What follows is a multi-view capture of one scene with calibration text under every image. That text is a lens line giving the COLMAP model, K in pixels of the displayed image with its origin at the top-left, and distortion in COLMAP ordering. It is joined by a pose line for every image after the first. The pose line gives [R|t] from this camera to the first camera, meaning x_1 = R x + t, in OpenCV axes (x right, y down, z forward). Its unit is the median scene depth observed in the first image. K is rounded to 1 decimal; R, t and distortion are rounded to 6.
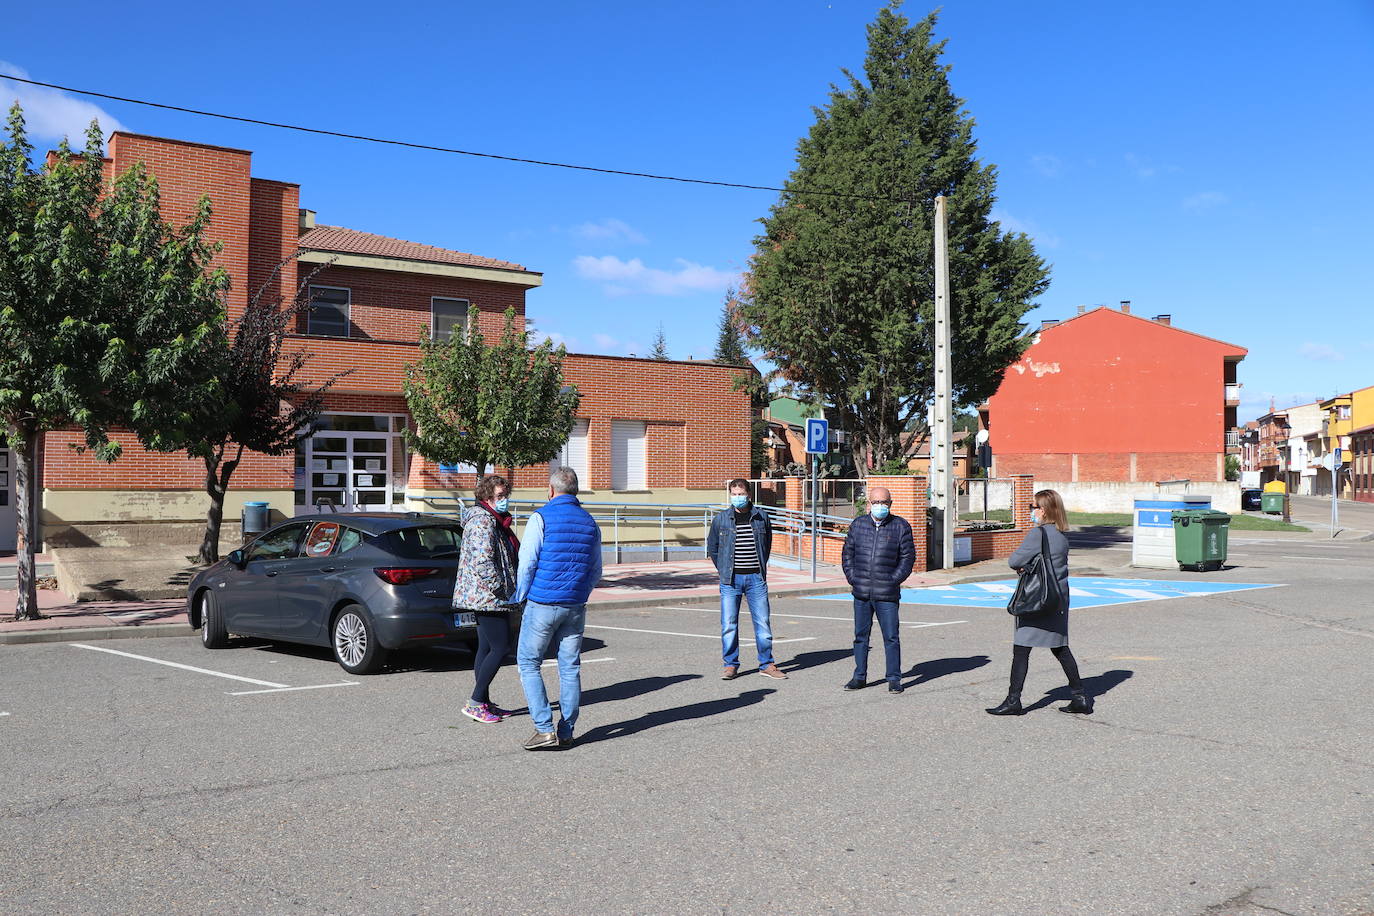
lens RADIAL K [[1130.9, 0, 677.2], [0, 1130.9, 457.8], [0, 0, 1]] dist [-0.085143, 0.008886]
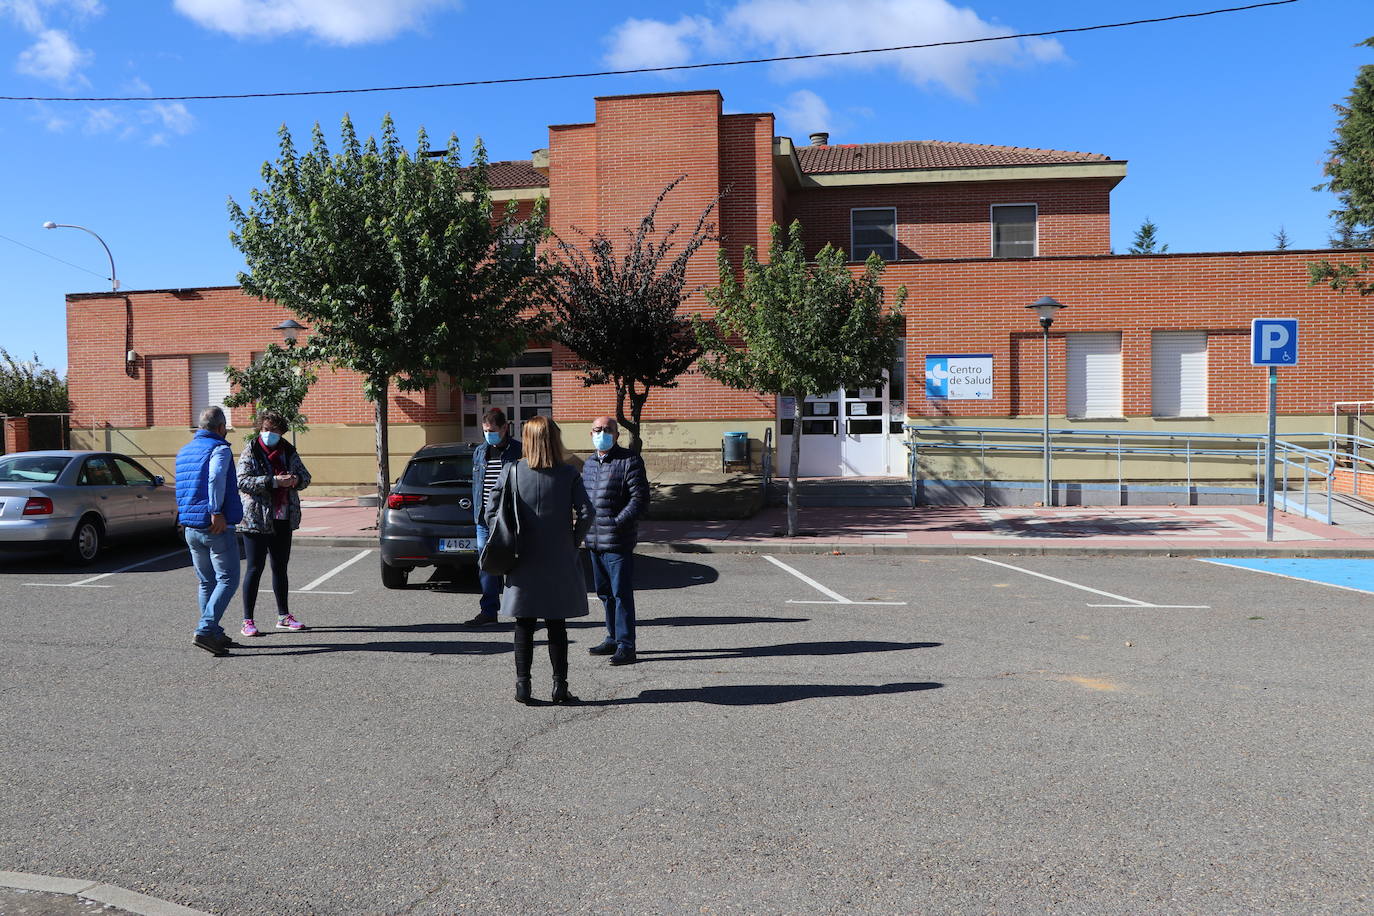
lens RADIAL K [[1181.4, 0, 656.6], [0, 1181.4, 480.9], [0, 0, 1]] dist [-0.077406, -0.025538]
pose [[0.717243, 0.028705, -0.696232, 0.299958], [0.029825, 0.996971, 0.071830, 0.003658], [0.696185, -0.072285, 0.714214, 0.147292]]
